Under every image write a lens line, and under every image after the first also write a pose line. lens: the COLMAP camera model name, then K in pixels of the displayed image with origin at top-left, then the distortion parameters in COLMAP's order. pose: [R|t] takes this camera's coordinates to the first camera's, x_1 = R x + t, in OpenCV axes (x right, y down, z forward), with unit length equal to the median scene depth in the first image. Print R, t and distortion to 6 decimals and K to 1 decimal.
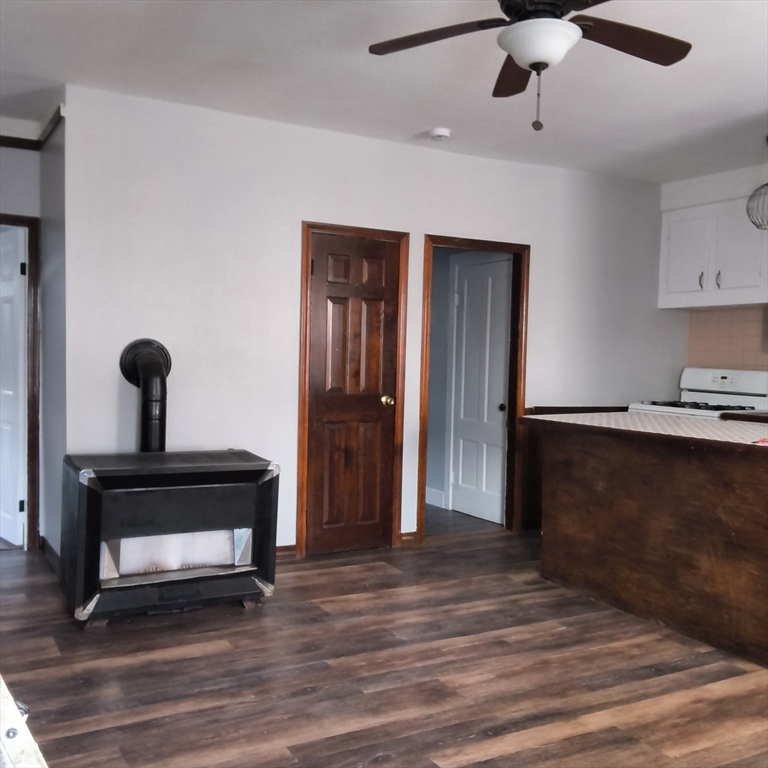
lens RADIAL K [[809.8, 0, 382.2], [0, 809.8, 384.6], [0, 0, 1]] dist [0.054673, 0.000000]
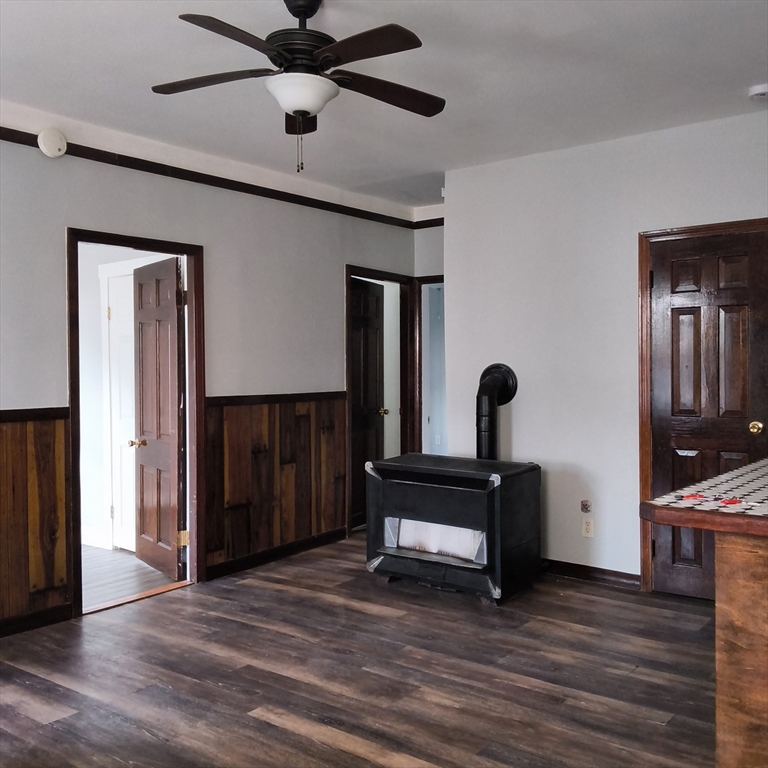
lens RADIAL K [[809.8, 0, 389.4], [0, 809.8, 381.6], [0, 0, 1]] dist [0.054673, 0.000000]
pose [[0.398944, -0.008911, -0.916932, 0.909210], [-0.018231, 0.999678, -0.017647, -0.007207], [0.916794, 0.023757, 0.398653, 0.488622]]
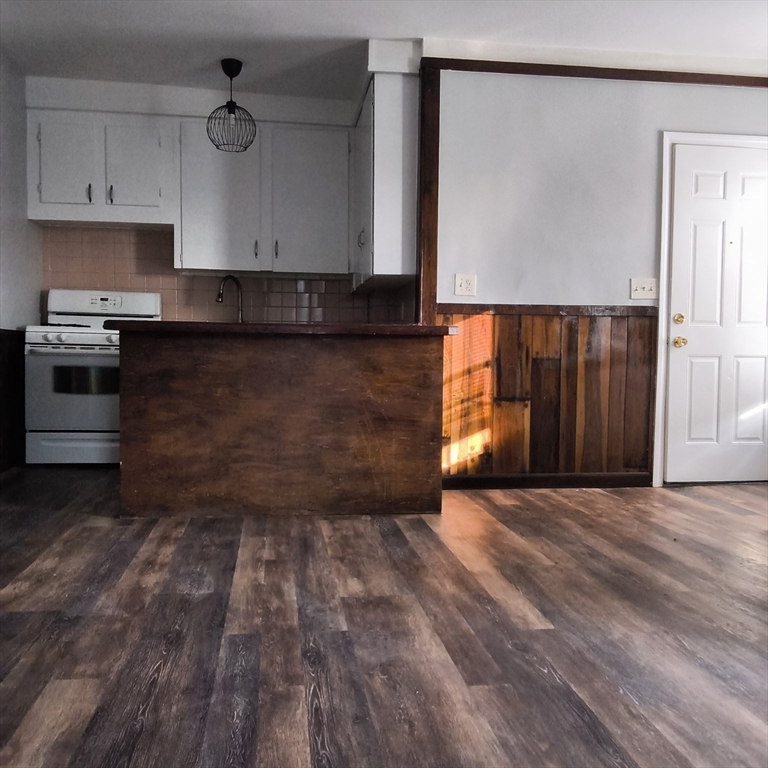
lens RADIAL K [[809.8, 0, 377.8], [0, 809.8, 382.1], [0, 0, 1]] dist [0.054673, 0.000000]
pose [[0.375098, -0.057845, 0.925179, -0.622105], [0.029041, 0.998295, 0.050643, 0.086037], [-0.926530, 0.007872, 0.376138, 0.582268]]
